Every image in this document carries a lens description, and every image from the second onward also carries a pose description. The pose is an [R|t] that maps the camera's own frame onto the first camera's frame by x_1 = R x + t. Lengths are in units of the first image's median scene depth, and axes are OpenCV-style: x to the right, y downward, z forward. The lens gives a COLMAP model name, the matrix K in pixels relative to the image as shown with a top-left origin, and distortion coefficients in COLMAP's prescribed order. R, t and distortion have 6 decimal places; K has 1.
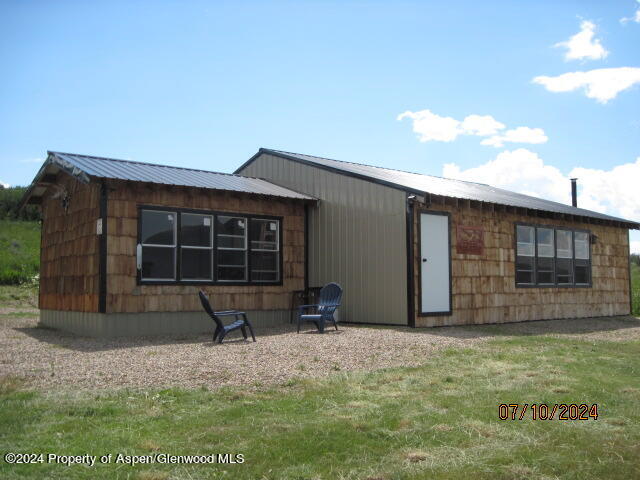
lens RADIAL K [[672.1, 0, 321.0], [0, 672.1, 250.3], [0, 0, 1]] dist [-0.104164, 0.031833]
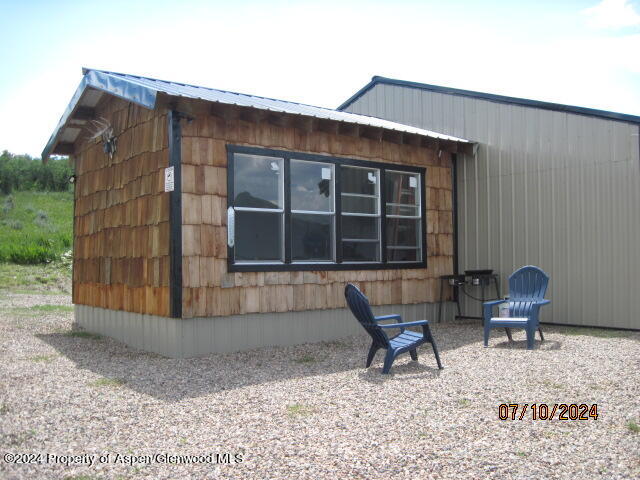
lens RADIAL K [[672.1, 0, 321.0], [0, 672.1, 250.3], [0, 0, 1]] dist [-0.104164, 0.031833]
pose [[0.999259, -0.005189, -0.038139, -0.148377], [0.006824, 0.999057, 0.042876, 0.004420], [0.037881, -0.043105, 0.998352, 0.334547]]
